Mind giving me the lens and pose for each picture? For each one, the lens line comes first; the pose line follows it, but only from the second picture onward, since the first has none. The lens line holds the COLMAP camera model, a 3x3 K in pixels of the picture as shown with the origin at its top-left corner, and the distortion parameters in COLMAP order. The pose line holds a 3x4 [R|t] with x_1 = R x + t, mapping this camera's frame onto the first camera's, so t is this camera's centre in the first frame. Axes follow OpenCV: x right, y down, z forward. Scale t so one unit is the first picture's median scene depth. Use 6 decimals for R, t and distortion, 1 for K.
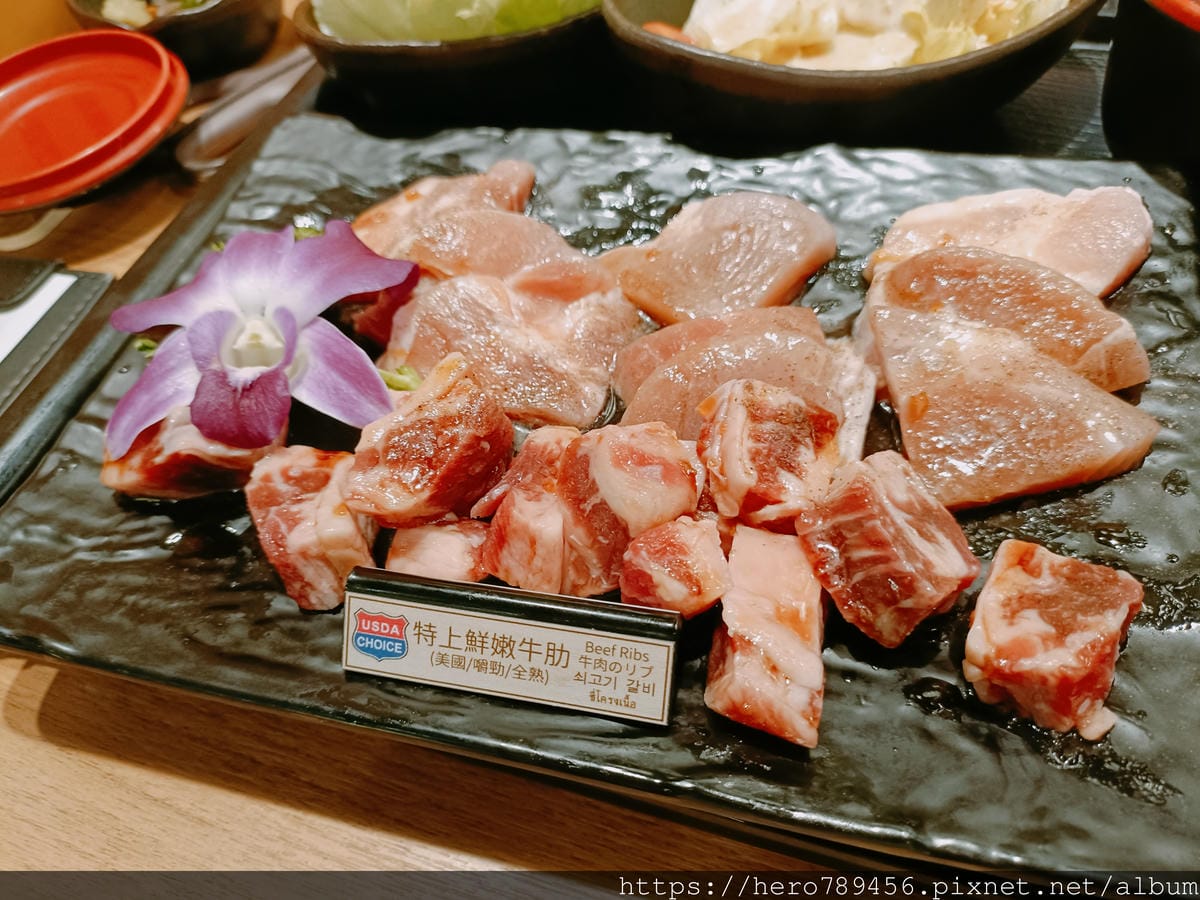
lens RADIAL K [[902.5, 0, 598.0], [0, 902.5, 456.3], [0, 0, 1]] dist [-0.014965, -0.013863]
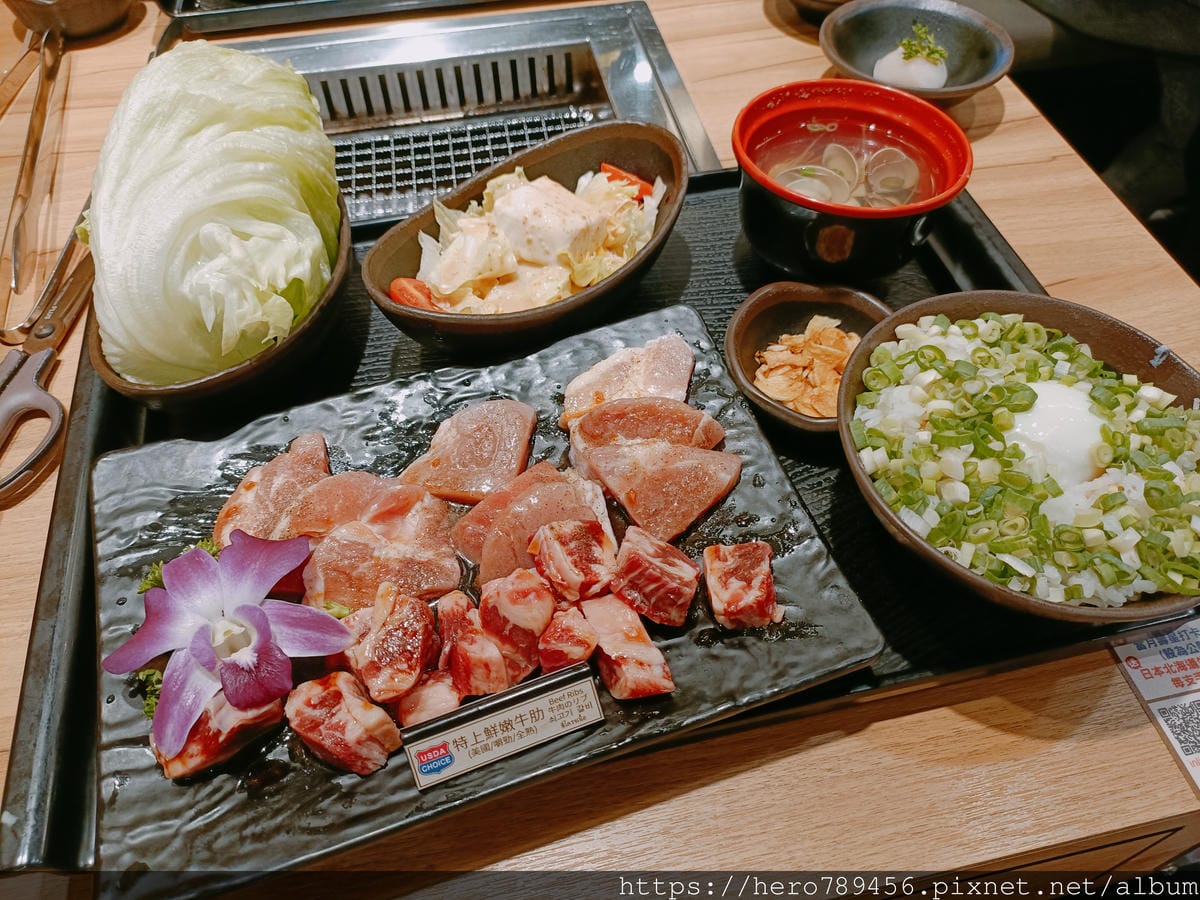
lens RADIAL K [[902.5, 0, 601.3], [0, 902.5, 440.0], [0, 0, 1]] dist [-0.014965, -0.013863]
pose [[0.828872, -0.381450, 0.409228, -0.435423], [0.397571, 0.916272, 0.048816, -0.299870], [-0.393585, 0.122235, 0.911125, -0.713763]]
